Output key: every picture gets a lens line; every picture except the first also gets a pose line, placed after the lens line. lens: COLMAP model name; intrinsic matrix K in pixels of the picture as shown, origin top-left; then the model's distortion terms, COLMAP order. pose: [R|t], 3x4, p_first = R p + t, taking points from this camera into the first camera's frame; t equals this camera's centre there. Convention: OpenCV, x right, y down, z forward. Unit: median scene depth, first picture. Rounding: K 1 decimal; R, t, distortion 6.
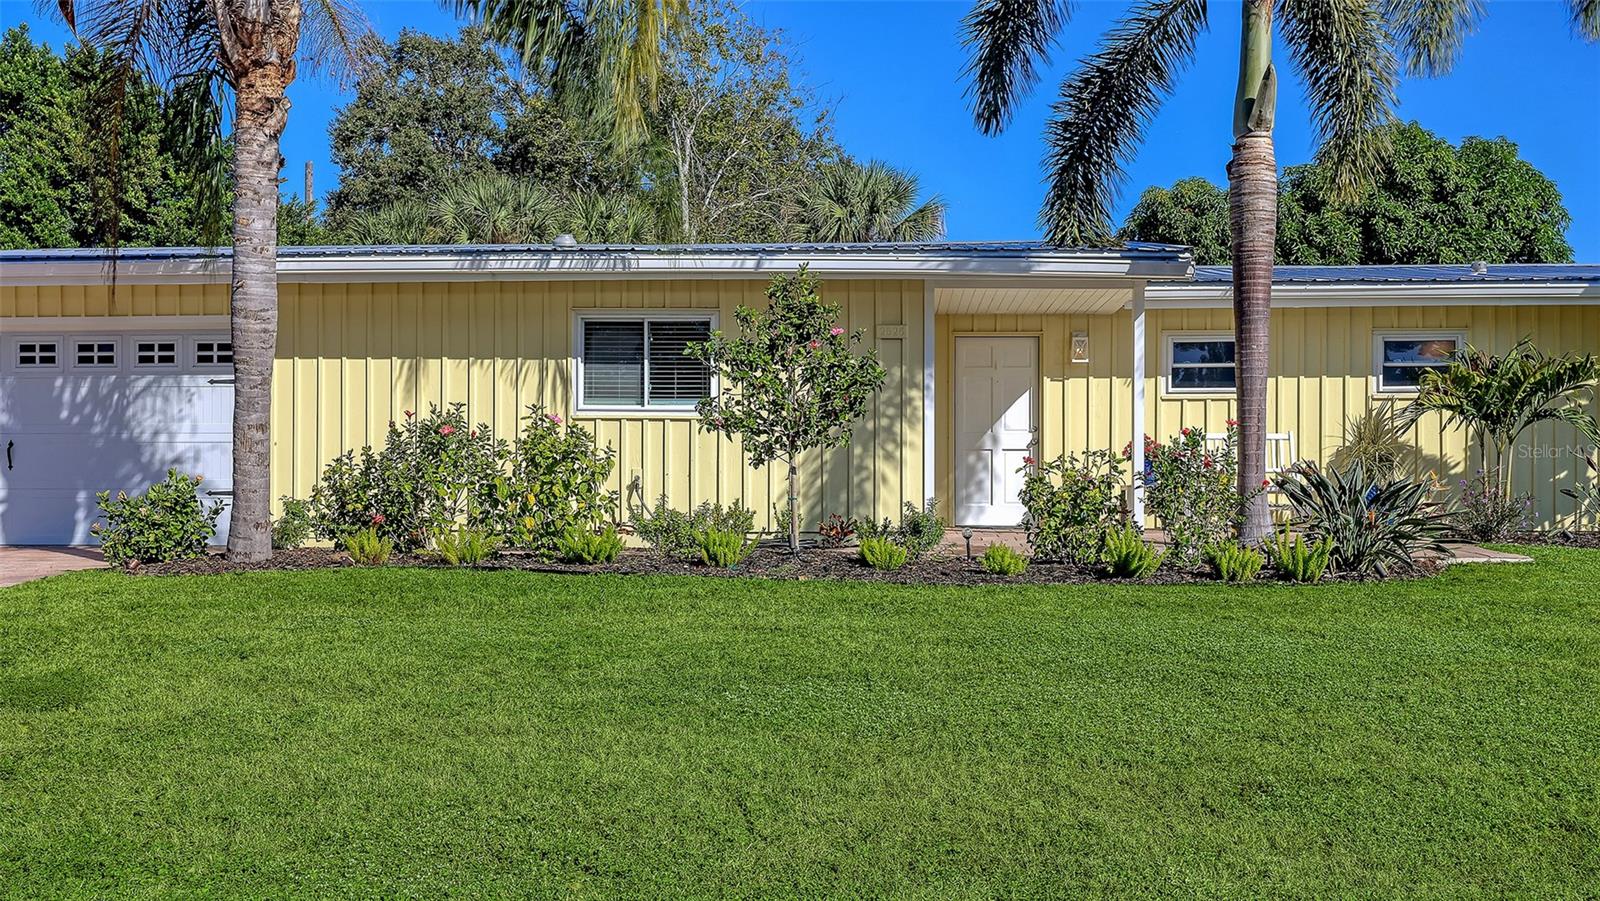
lens RADIAL K [[1506.3, 0, 798.8], [0, 1506.3, 452.5], [0, 0, 1]] dist [-0.014488, 0.000000]
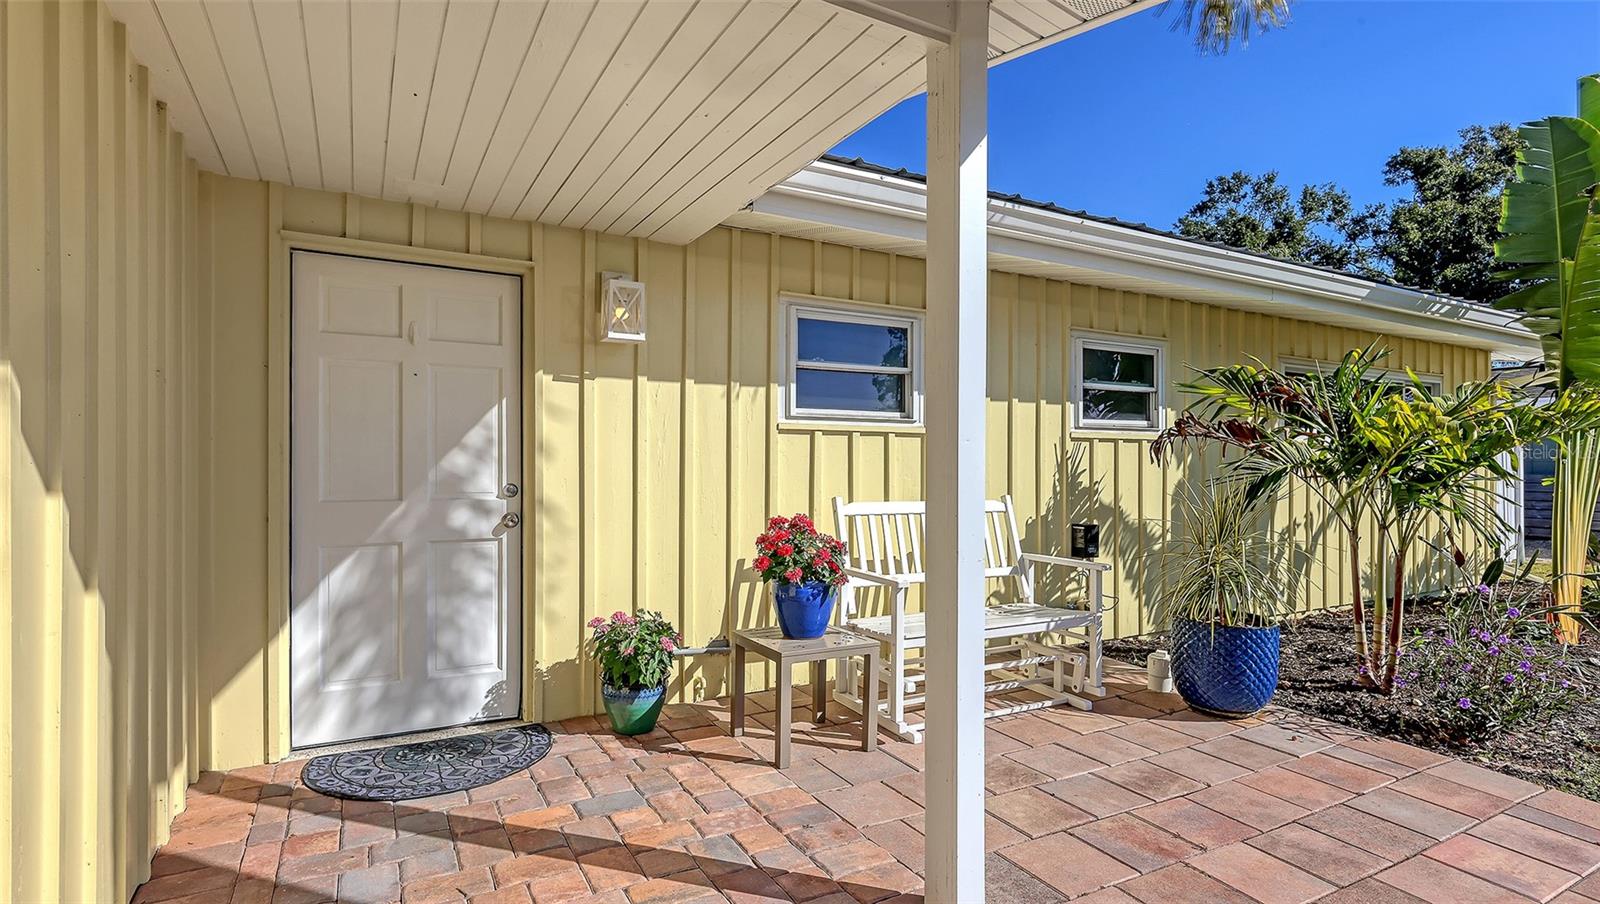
lens RADIAL K [[778.2, 0, 803.0], [0, 778.2, 458.3], [0, 0, 1]] dist [-0.001393, -0.000086]
pose [[0.842092, 0.006142, 0.539299, 0.118616], [-0.010618, 0.999930, 0.005190, -0.029750], [-0.539229, -0.010097, 0.842098, 0.848766]]
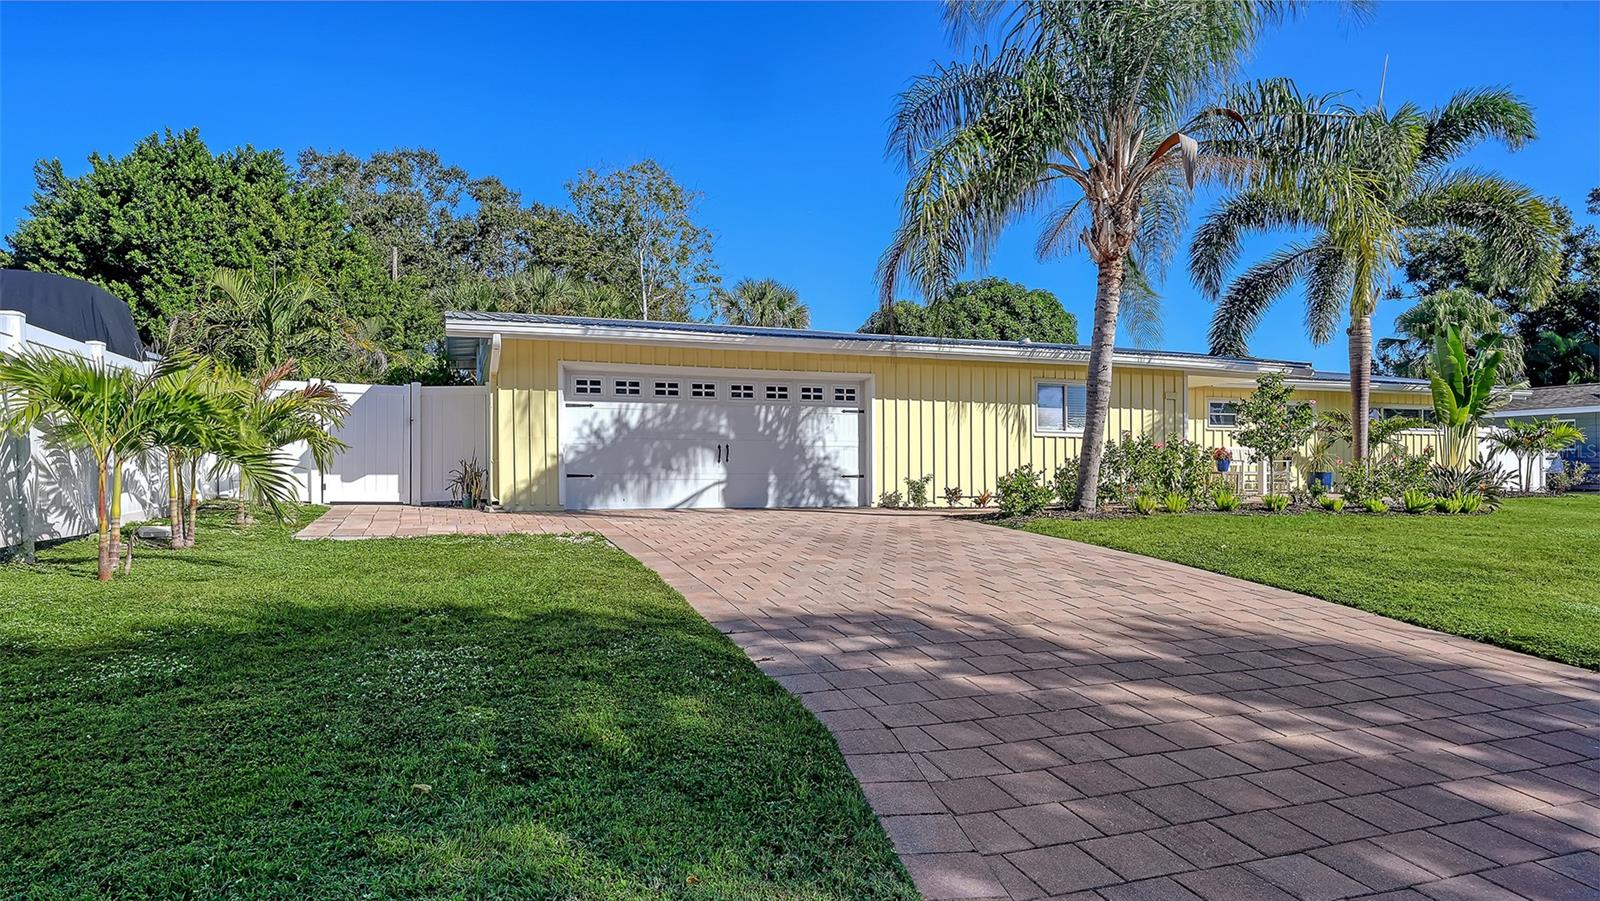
lens RADIAL K [[956.9, 0, 800.1], [0, 956.9, 457.1], [0, 0, 1]] dist [0.004335, 0.000992]
pose [[0.917321, 0.005969, 0.398105, -0.864530], [-0.008028, 0.999962, 0.003505, 0.001734], [-0.398069, -0.006411, 0.917333, 0.017576]]
